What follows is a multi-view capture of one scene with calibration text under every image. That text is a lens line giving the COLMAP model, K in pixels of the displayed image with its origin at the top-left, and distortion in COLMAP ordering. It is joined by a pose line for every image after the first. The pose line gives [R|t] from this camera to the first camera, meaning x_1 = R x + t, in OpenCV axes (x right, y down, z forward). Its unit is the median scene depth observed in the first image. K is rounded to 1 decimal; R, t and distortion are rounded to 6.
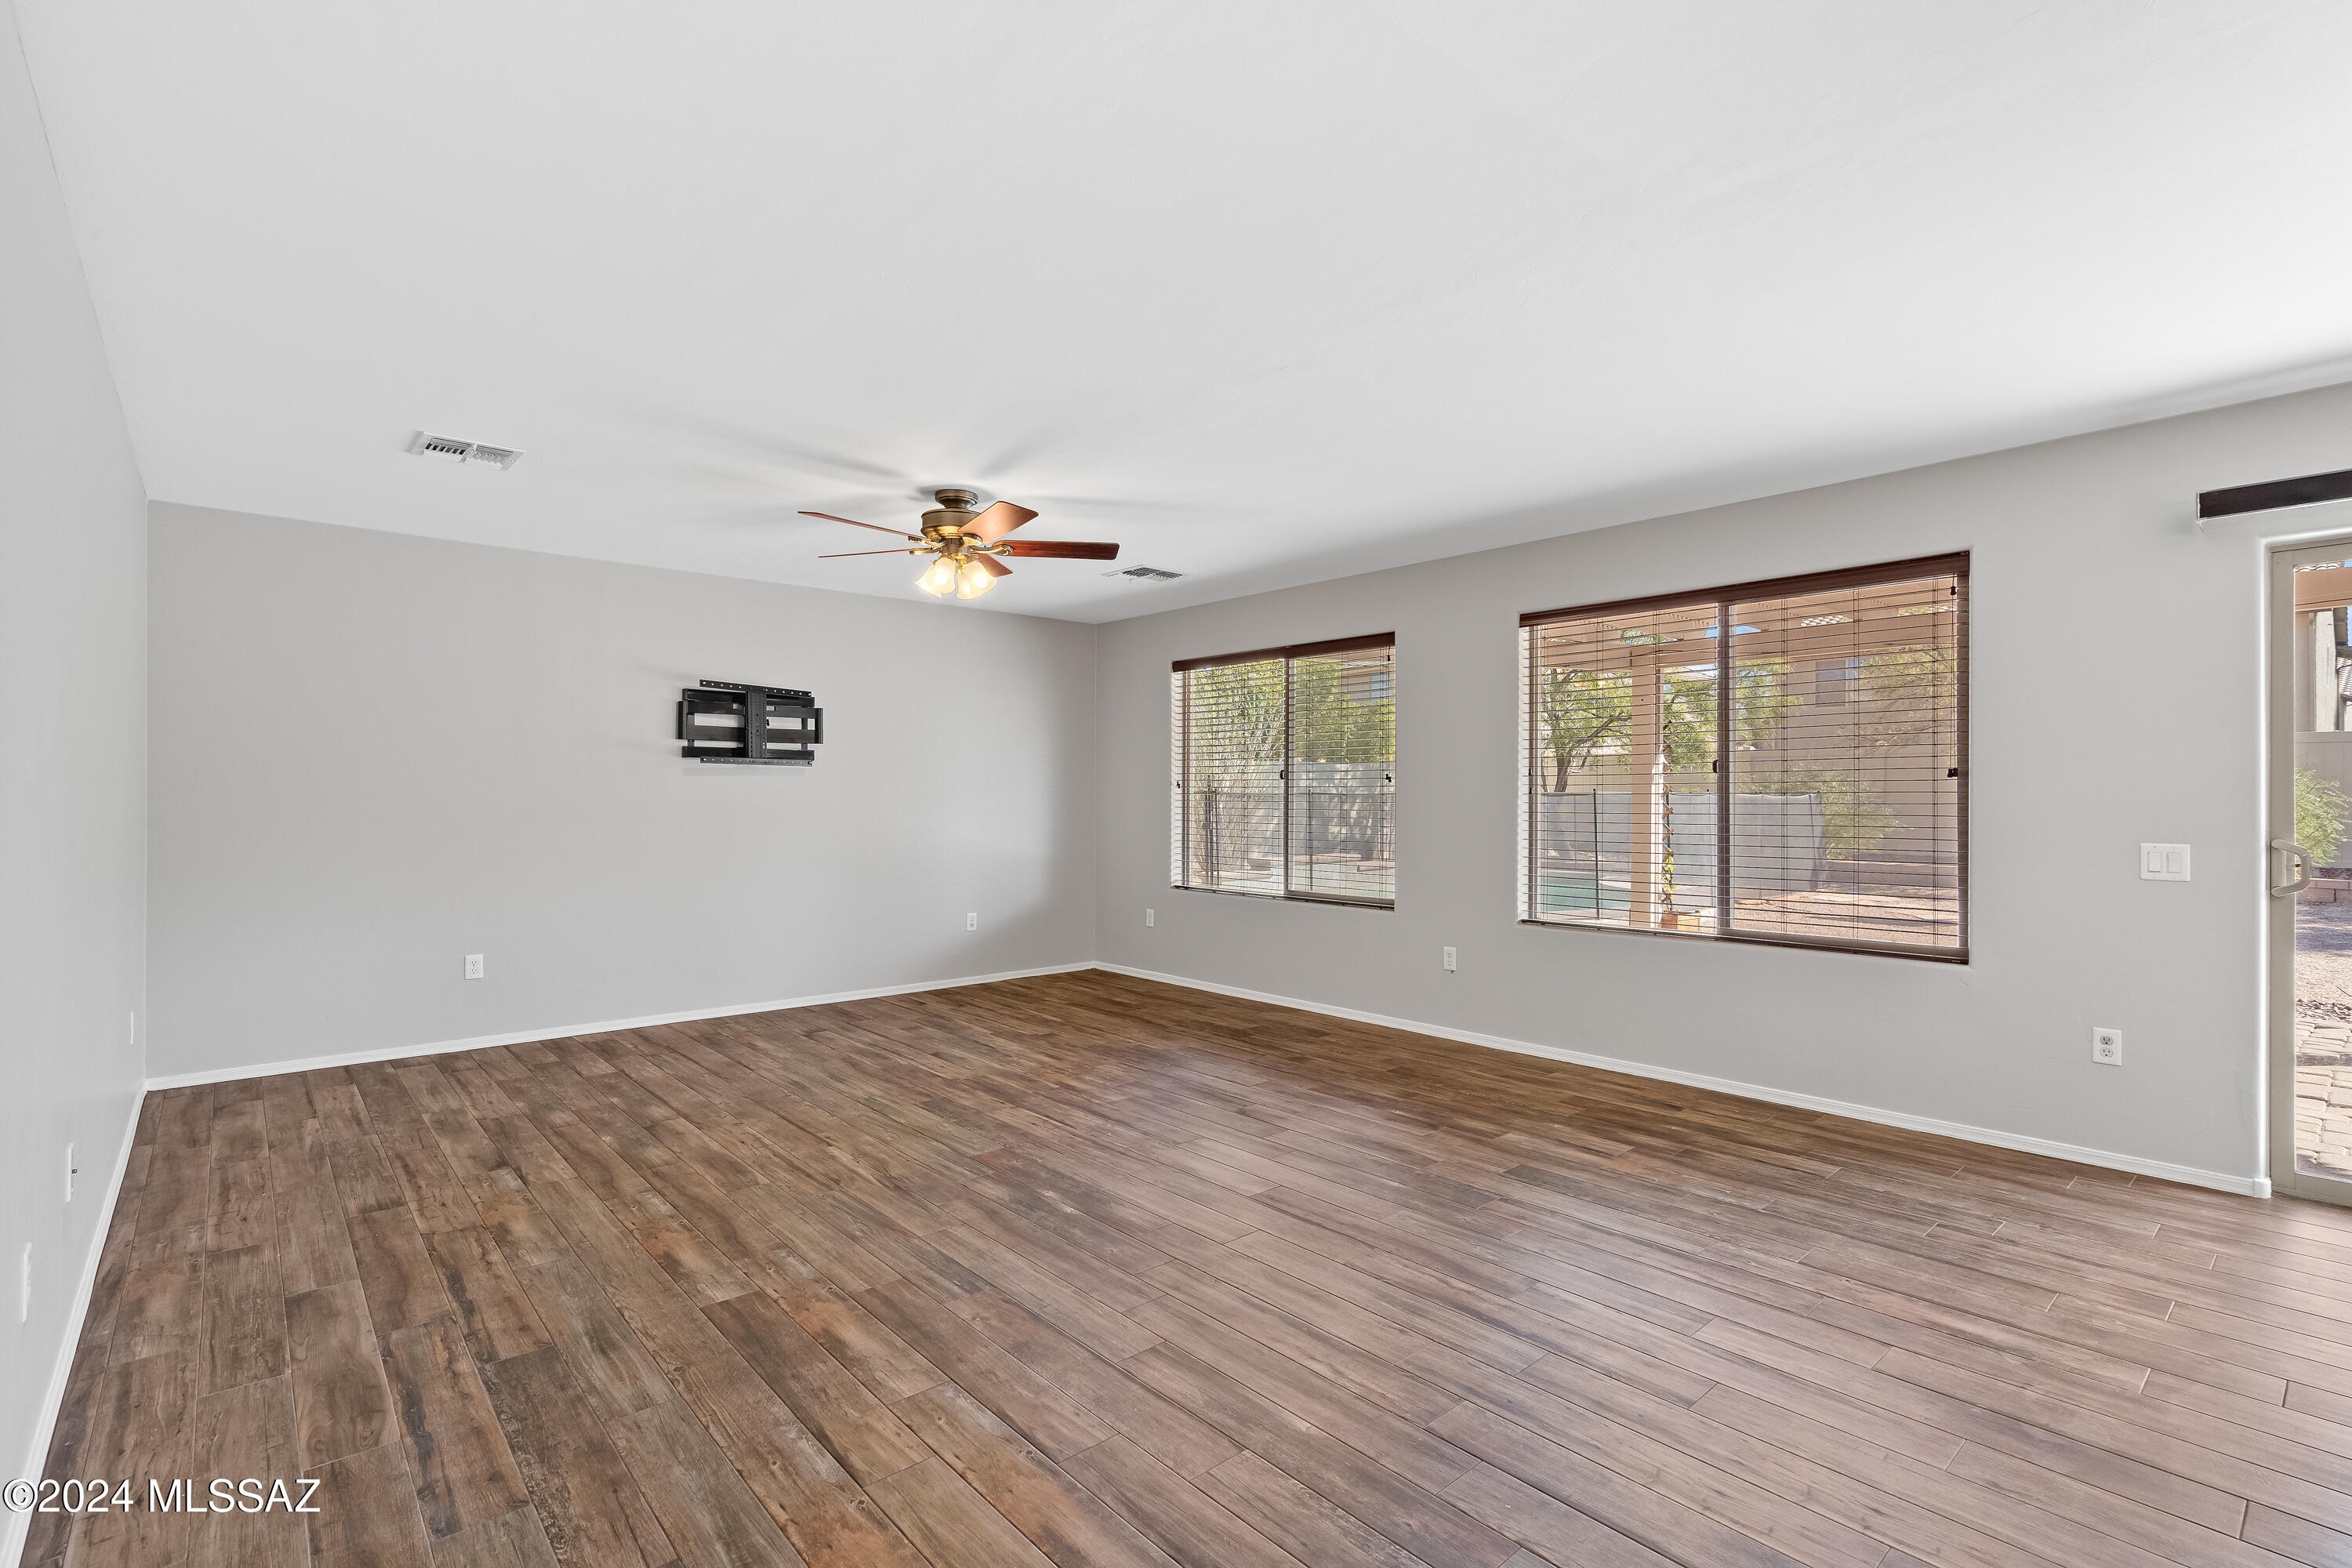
lens RADIAL K [[1079.6, 0, 1160.0], [0, 1079.6, 803.7], [0, 0, 1]] dist [-0.005502, 0.001162]
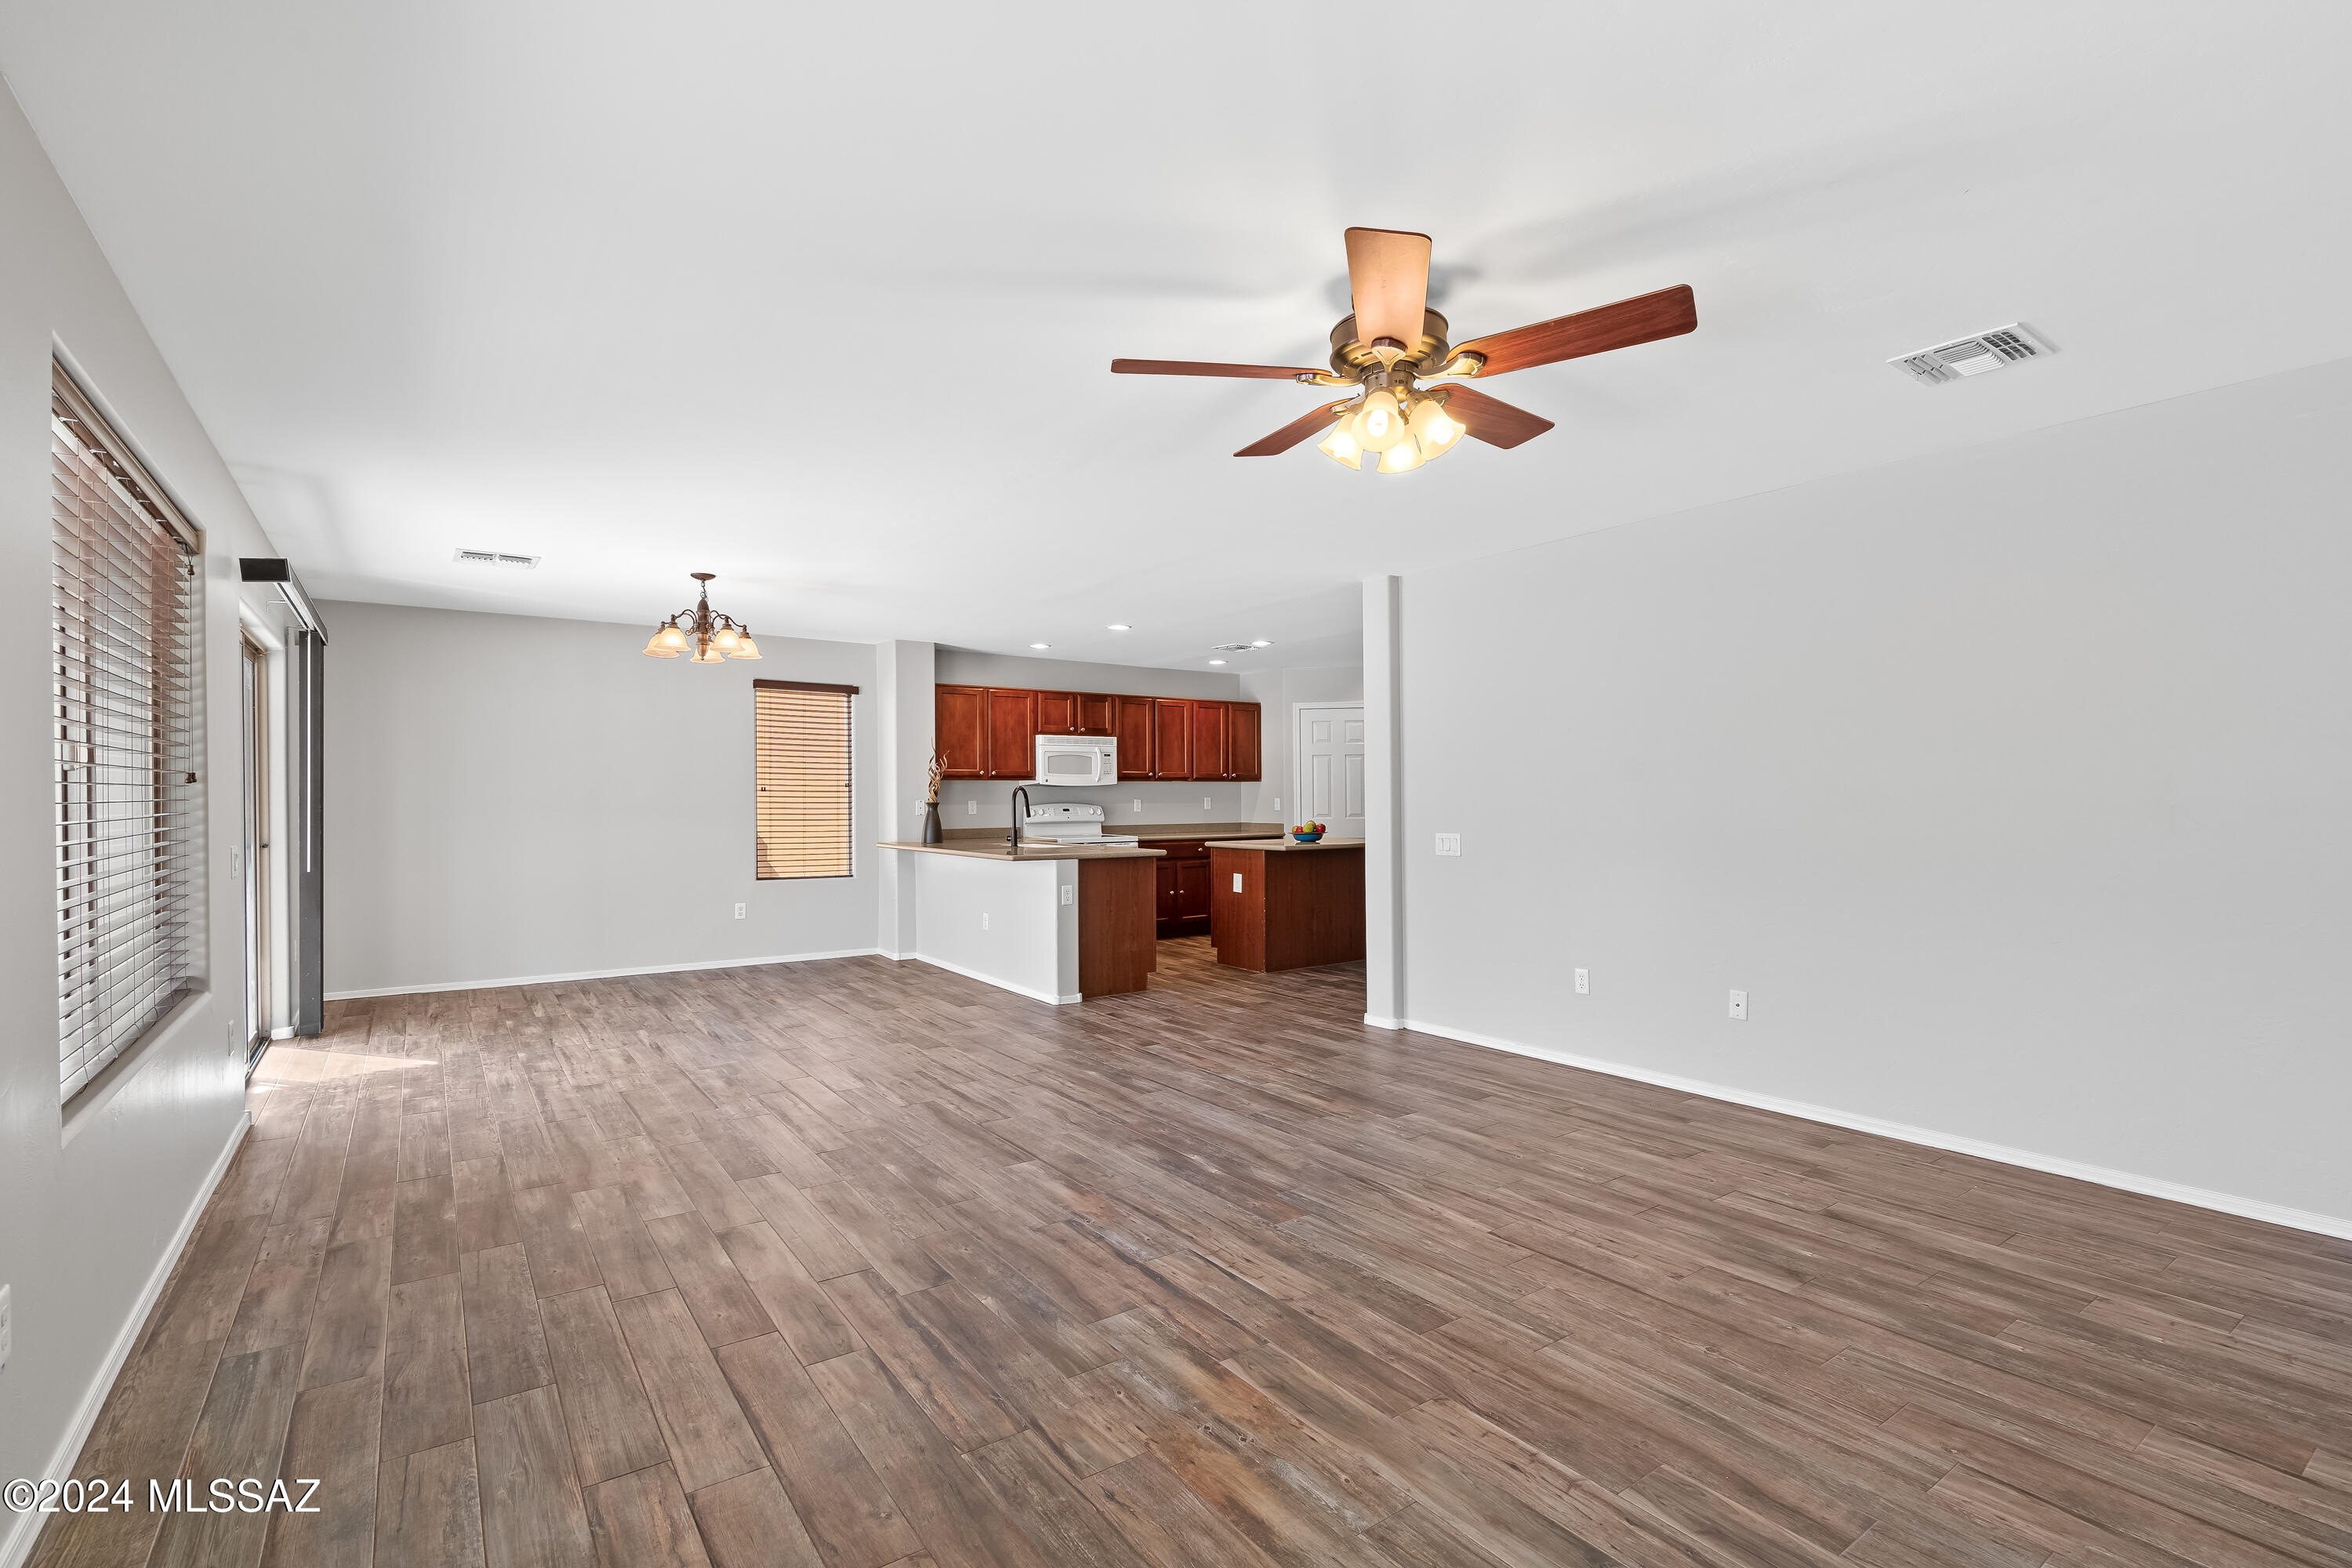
lens RADIAL K [[1079.6, 0, 1170.8], [0, 1079.6, 794.9], [0, 0, 1]] dist [-0.005502, 0.001162]
pose [[-0.995292, 0.002888, 0.096876, -0.161474], [0.003323, 0.999985, 0.004331, -0.018455], [-0.096862, 0.004633, -0.995287, 2.035786]]
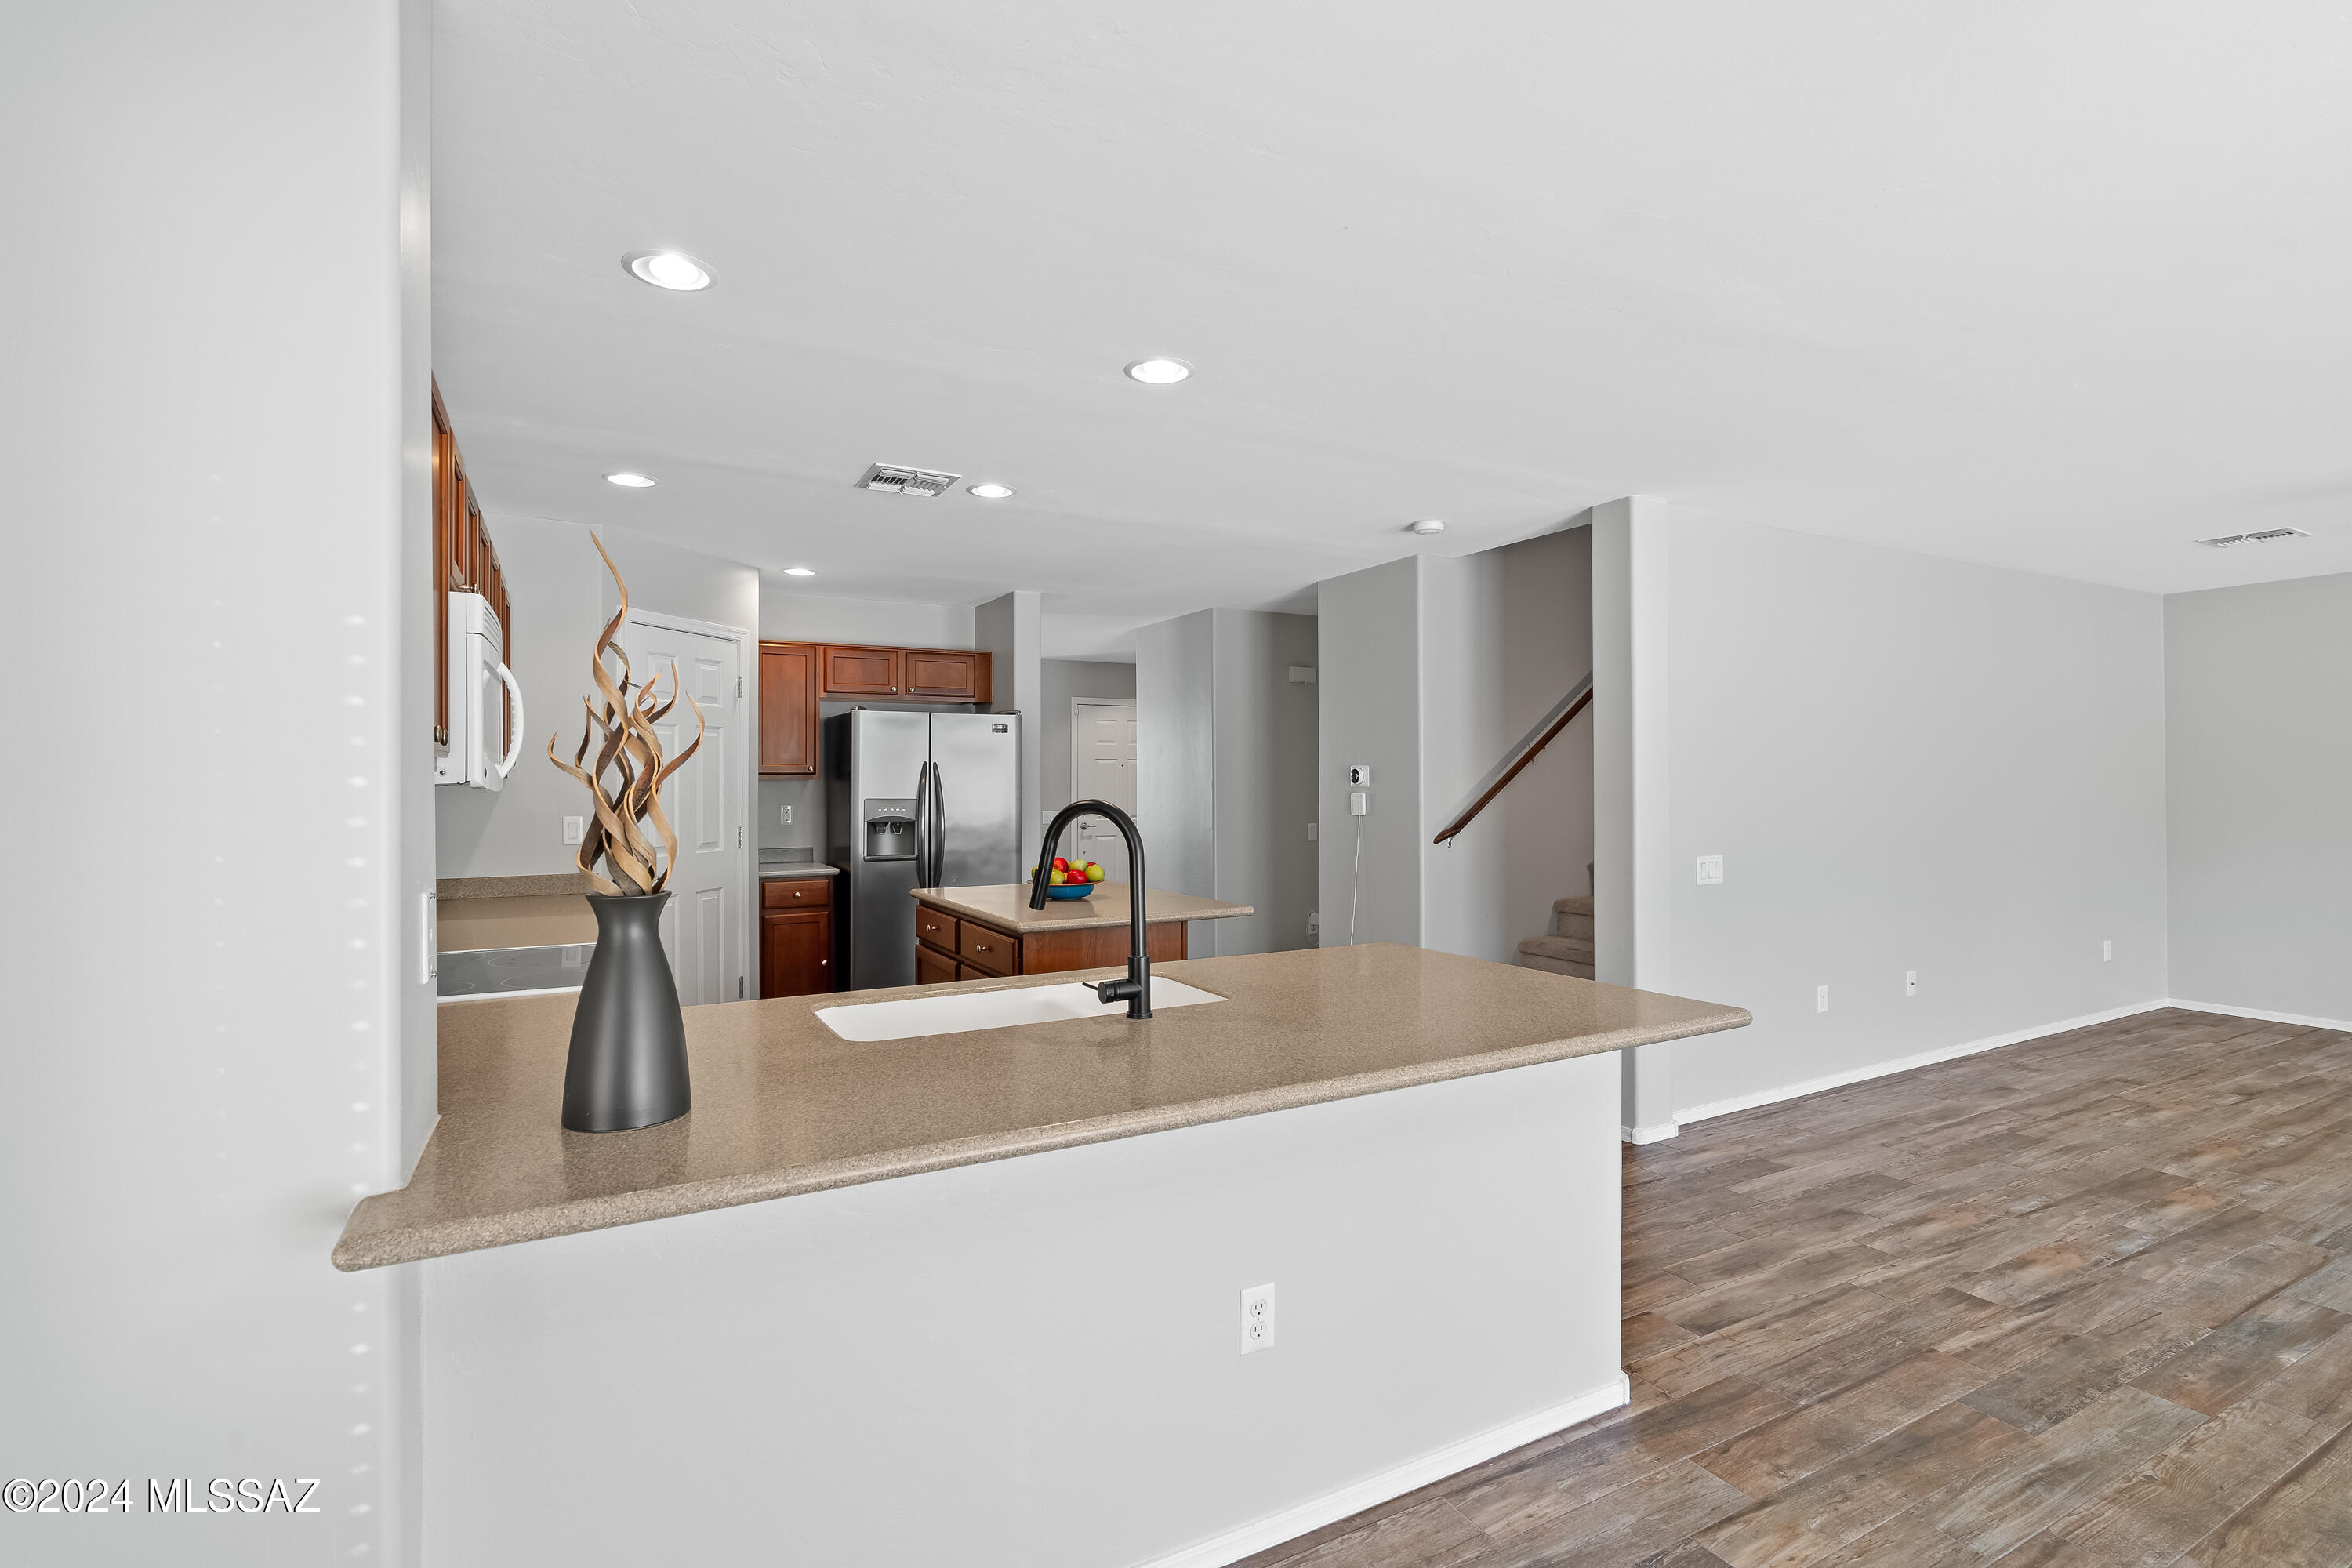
lens RADIAL K [[1079.6, 0, 1194.4], [0, 1079.6, 789.5], [0, 0, 1]] dist [-0.005502, 0.001162]
pose [[-0.210895, 0.003532, -0.977502, 0.964374], [-0.001824, 0.999990, 0.004007, -0.036251], [0.977507, 0.002628, -0.210886, 0.036482]]
